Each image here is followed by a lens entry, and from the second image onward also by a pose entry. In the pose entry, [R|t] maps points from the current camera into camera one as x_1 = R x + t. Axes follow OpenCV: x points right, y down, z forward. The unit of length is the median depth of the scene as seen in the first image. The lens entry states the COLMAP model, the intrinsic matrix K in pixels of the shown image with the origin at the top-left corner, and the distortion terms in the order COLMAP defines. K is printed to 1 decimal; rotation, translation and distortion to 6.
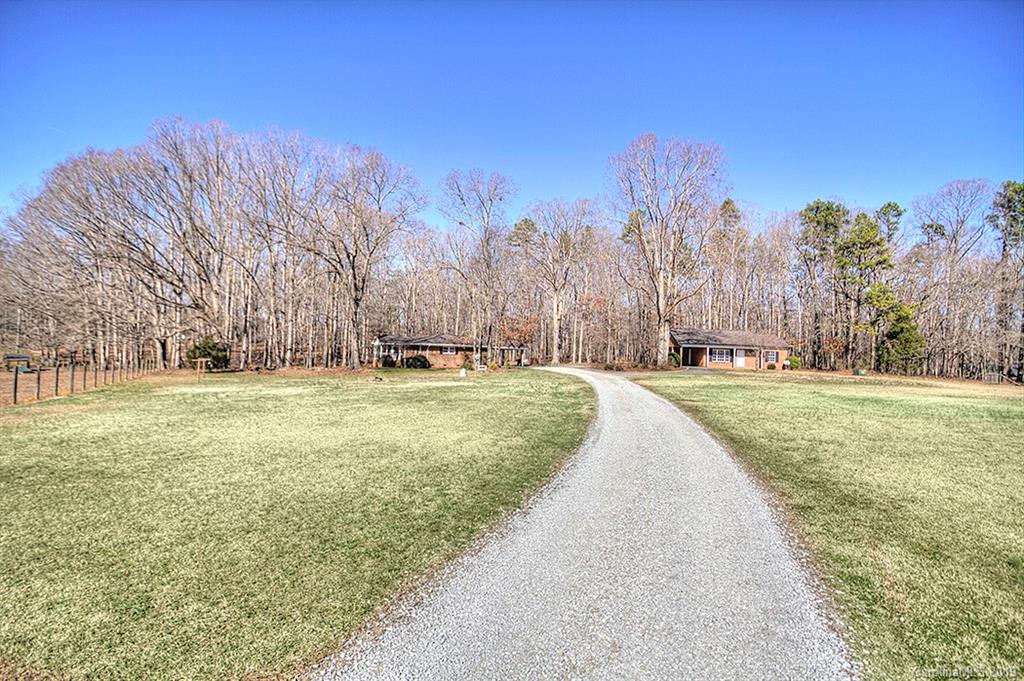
lens RADIAL K [[501.9, 0, 512.8], [0, 501.9, 341.1], [0, 0, 1]] dist [-0.012368, 0.000071]
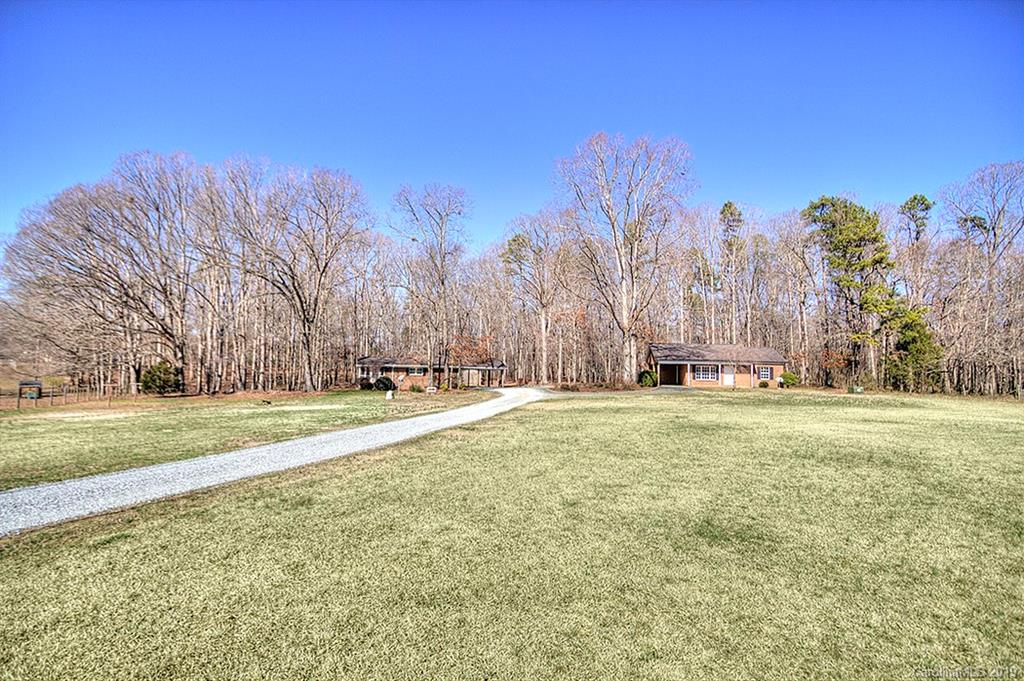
lens RADIAL K [[501.9, 0, 512.2], [0, 501.9, 340.5], [0, 0, 1]] dist [-0.012368, 0.000071]
pose [[0.992817, -0.022557, -0.117500, 0.178751], [0.017599, 0.998917, -0.043063, 0.003684], [0.118344, 0.040685, 0.992139, 0.066733]]
